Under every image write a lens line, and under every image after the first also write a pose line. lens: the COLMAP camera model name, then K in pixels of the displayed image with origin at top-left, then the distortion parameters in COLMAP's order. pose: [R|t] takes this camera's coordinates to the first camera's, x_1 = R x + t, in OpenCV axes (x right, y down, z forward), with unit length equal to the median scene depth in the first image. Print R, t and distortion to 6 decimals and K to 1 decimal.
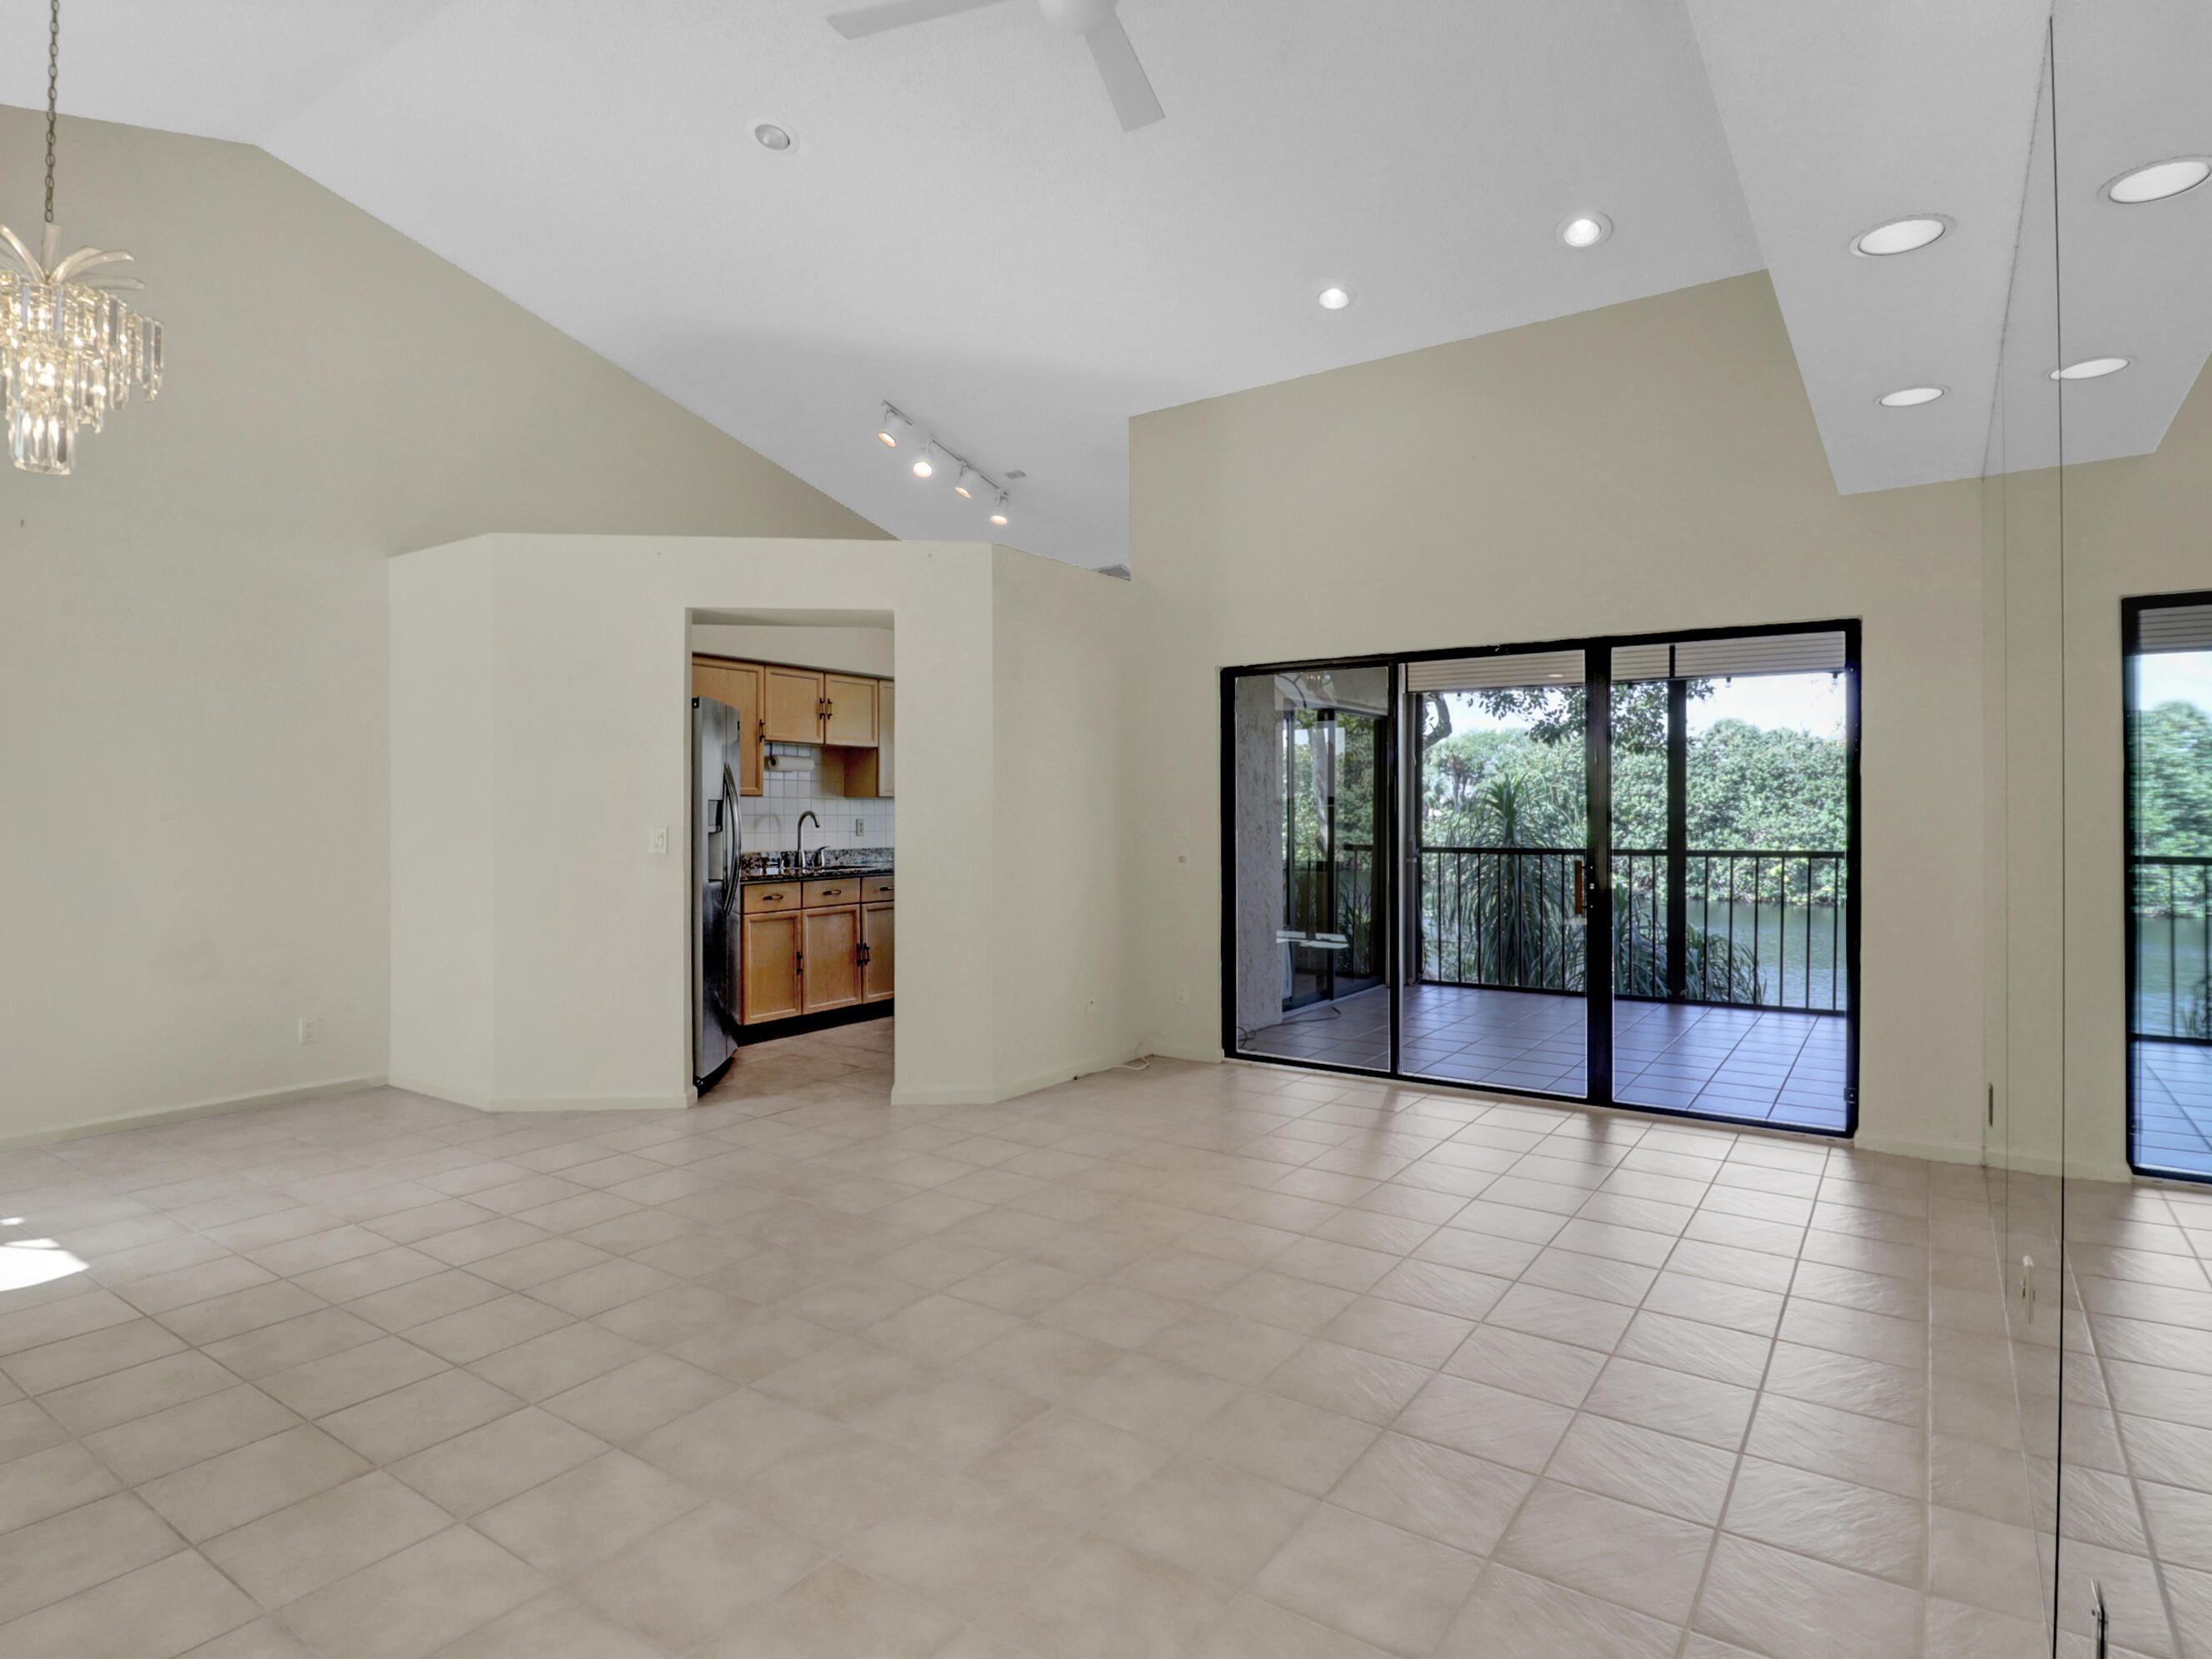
lens RADIAL K [[1199.7, 0, 1115.2], [0, 1199.7, 820.3], [0, 0, 1]] dist [0.001261, -0.016178]
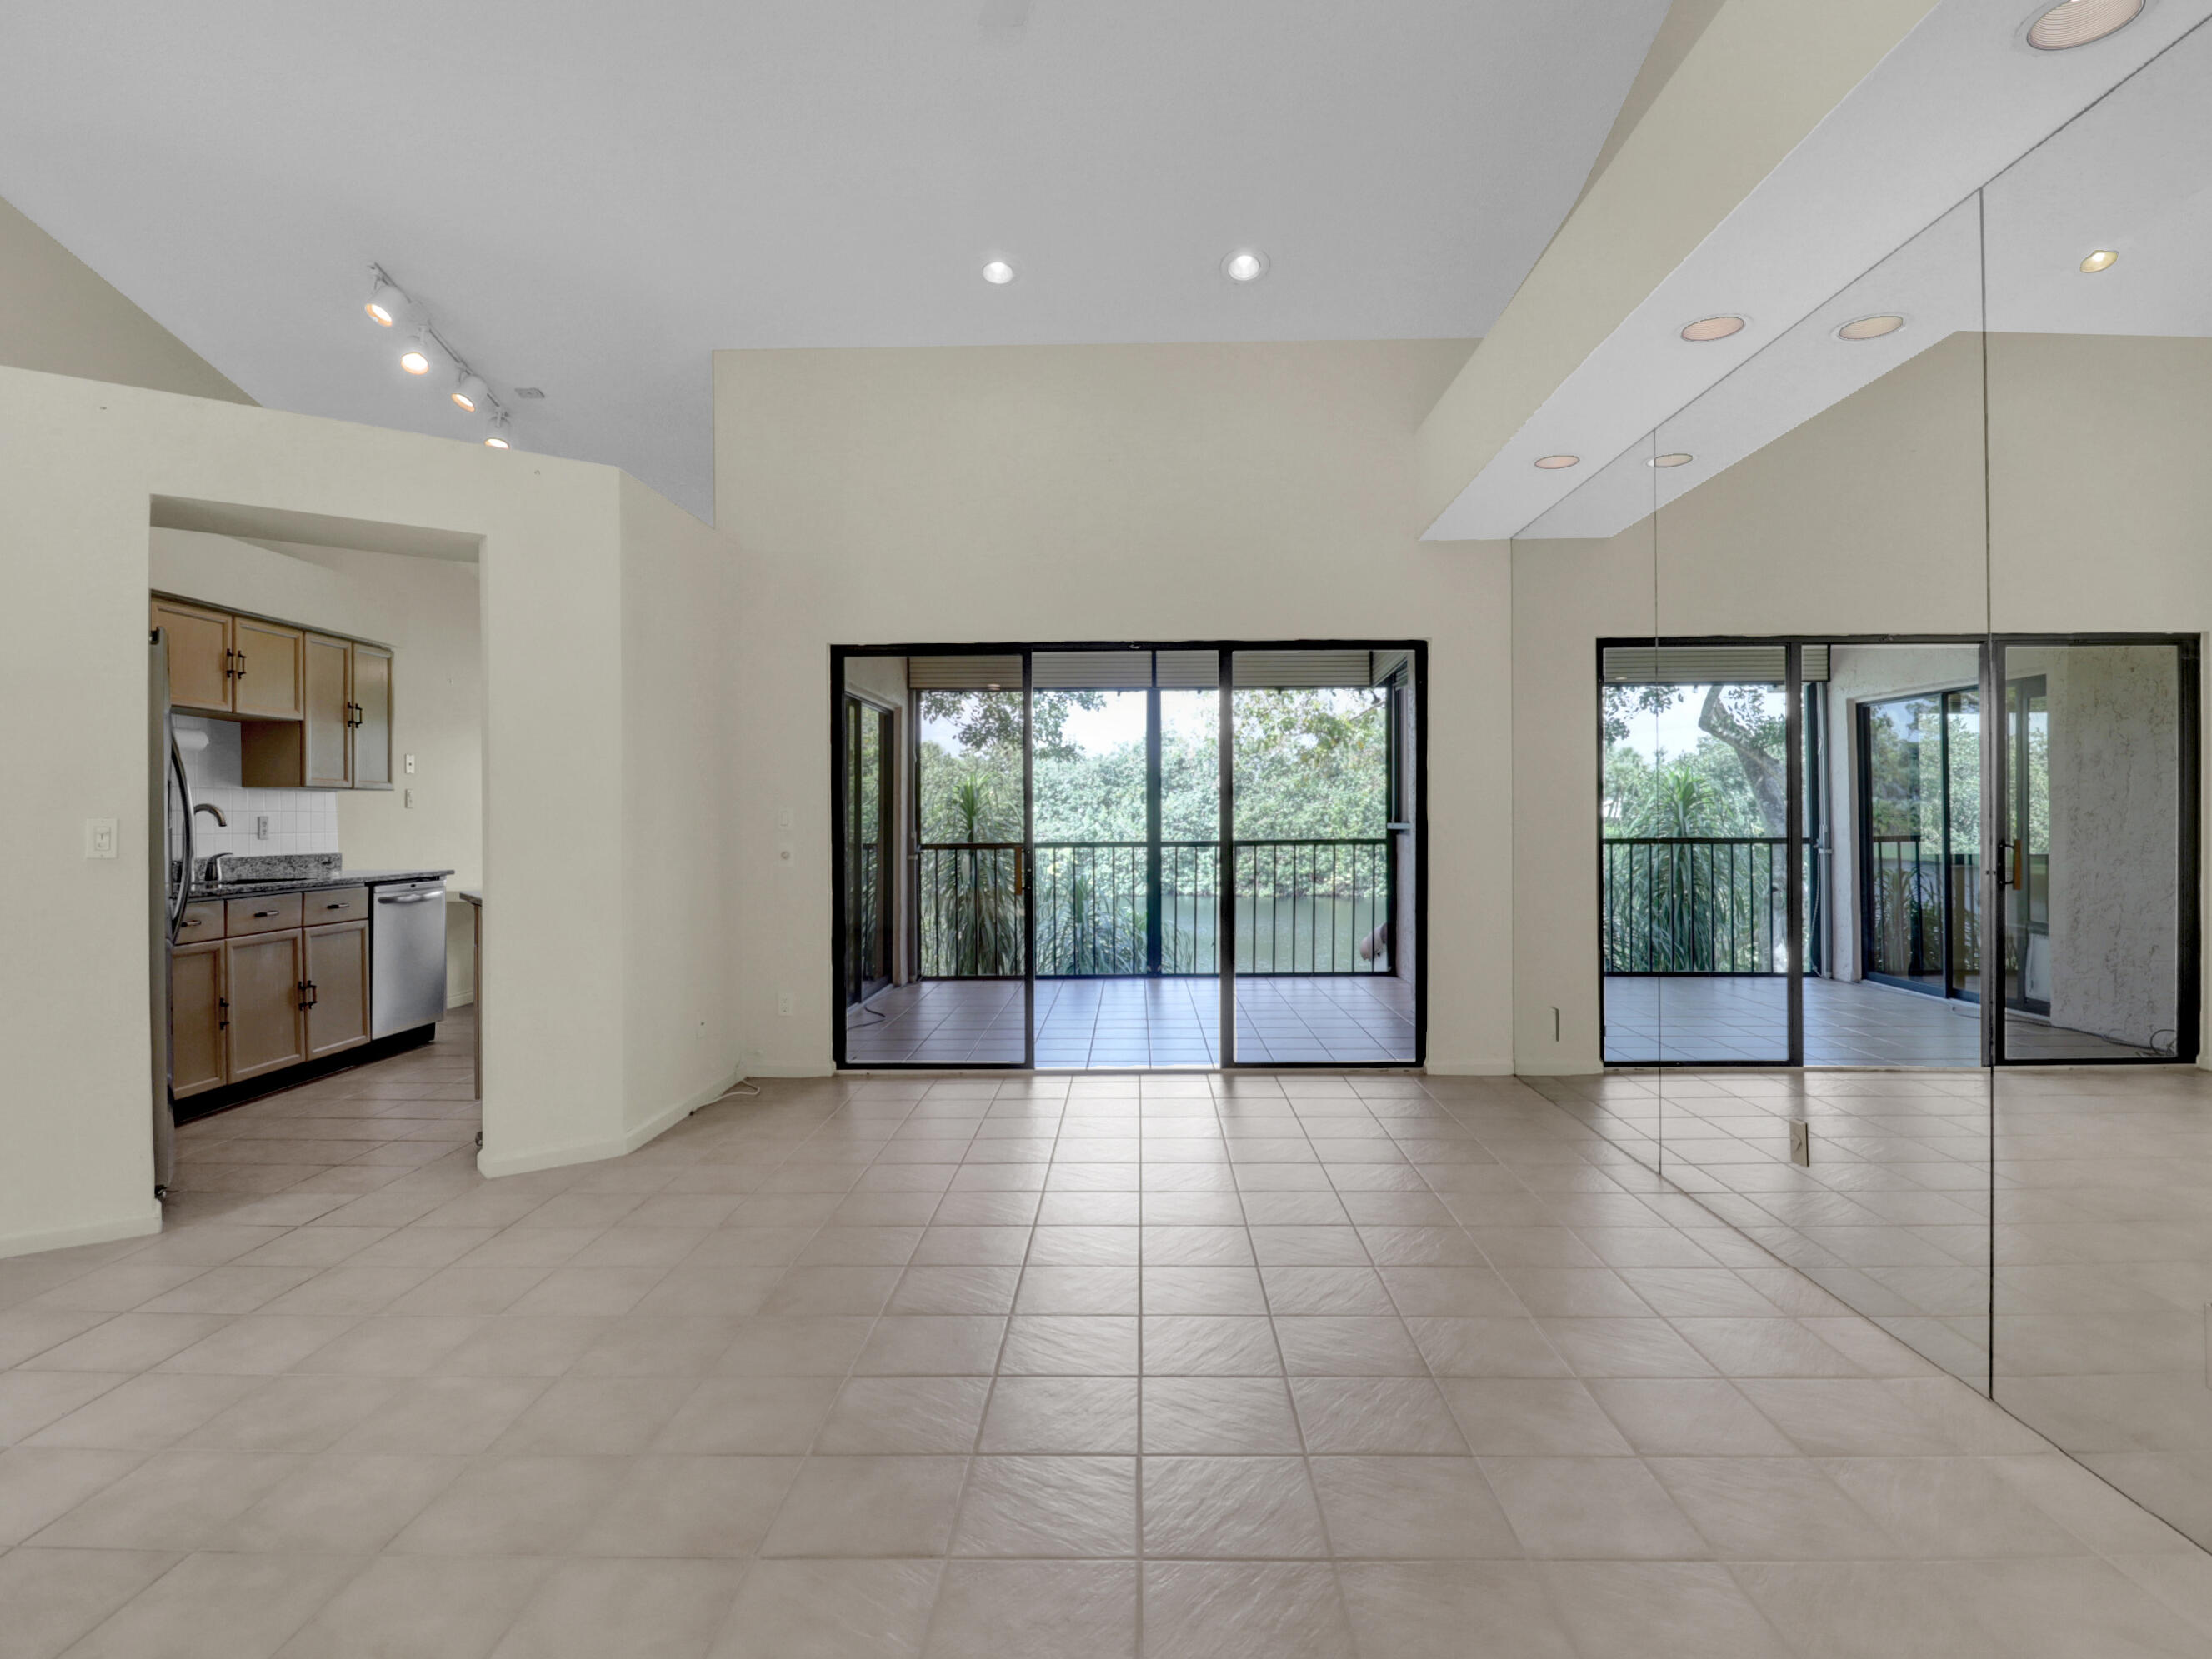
lens RADIAL K [[1186.6, 0, 1132.1], [0, 1186.6, 825.8], [0, 0, 1]] dist [0.001821, -0.016760]
pose [[0.832577, -0.008654, 0.553842, -0.185116], [0.009822, 0.999951, 0.000860, 0.010268], [-0.553823, 0.004724, 0.832621, 0.098136]]
